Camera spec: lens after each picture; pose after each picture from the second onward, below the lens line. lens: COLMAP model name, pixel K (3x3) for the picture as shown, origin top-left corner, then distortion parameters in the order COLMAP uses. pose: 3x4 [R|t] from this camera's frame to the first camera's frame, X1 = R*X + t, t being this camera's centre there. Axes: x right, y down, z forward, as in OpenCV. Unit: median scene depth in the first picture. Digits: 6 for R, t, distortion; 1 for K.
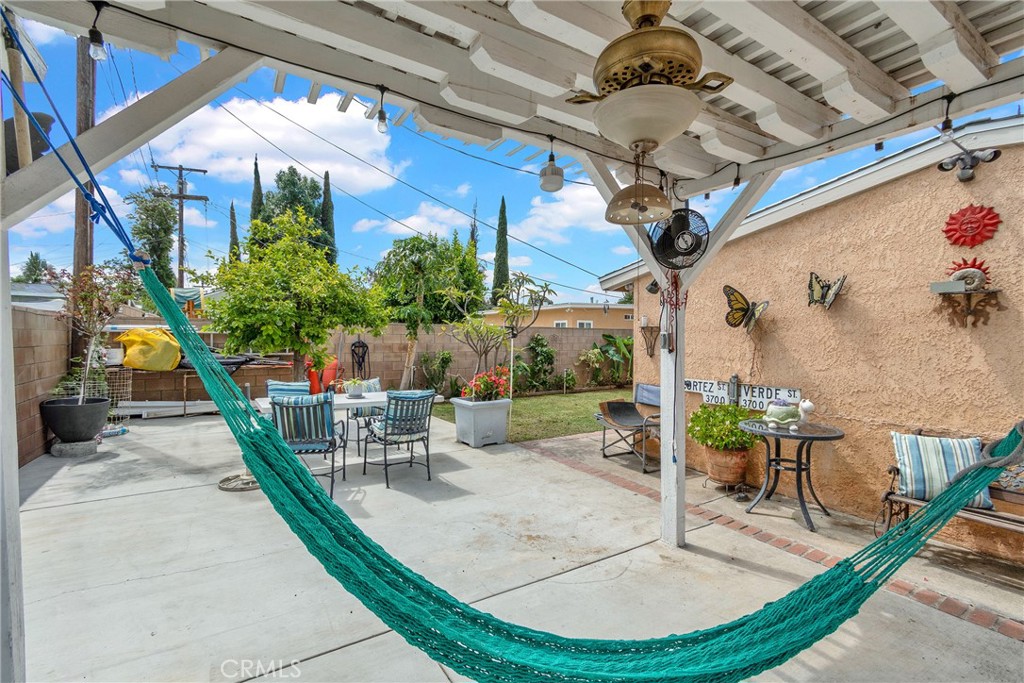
lens RADIAL K [[451.9, 0, 512.0], [0, 451.9, 341.5], [0, 0, 1]] dist [-0.001290, -0.000310]
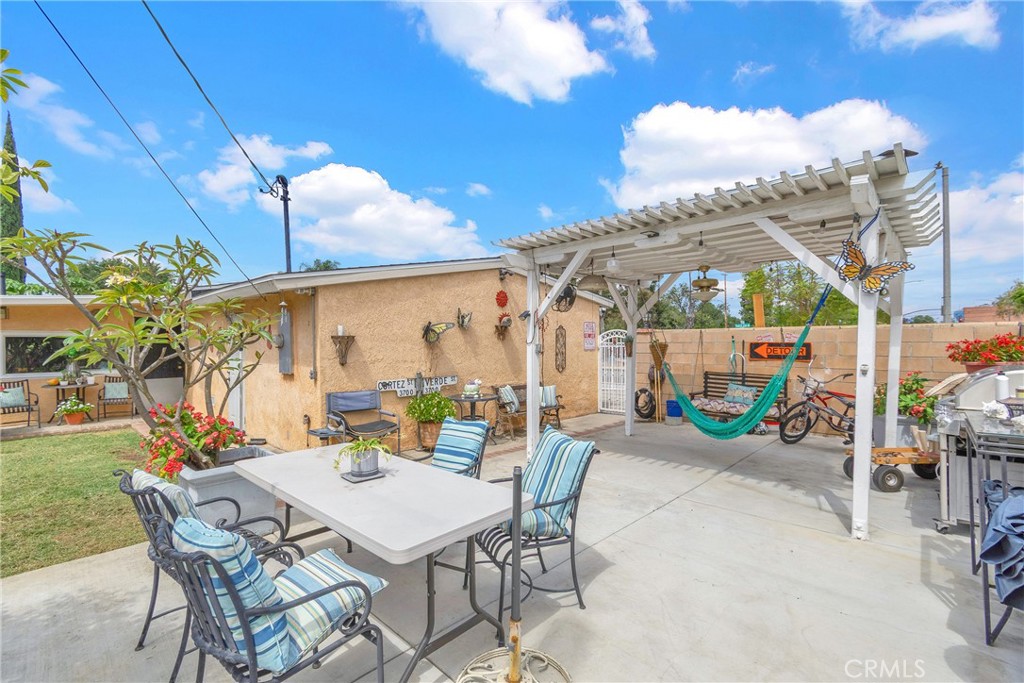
lens RADIAL K [[451.9, 0, 512.0], [0, 451.9, 341.5], [0, 0, 1]] dist [-0.001290, -0.000310]
pose [[-0.233523, 0.005881, 0.972333, -0.990739], [0.017597, 0.999843, -0.001821, -0.014574], [-0.972192, 0.016685, -0.233590, 1.099319]]
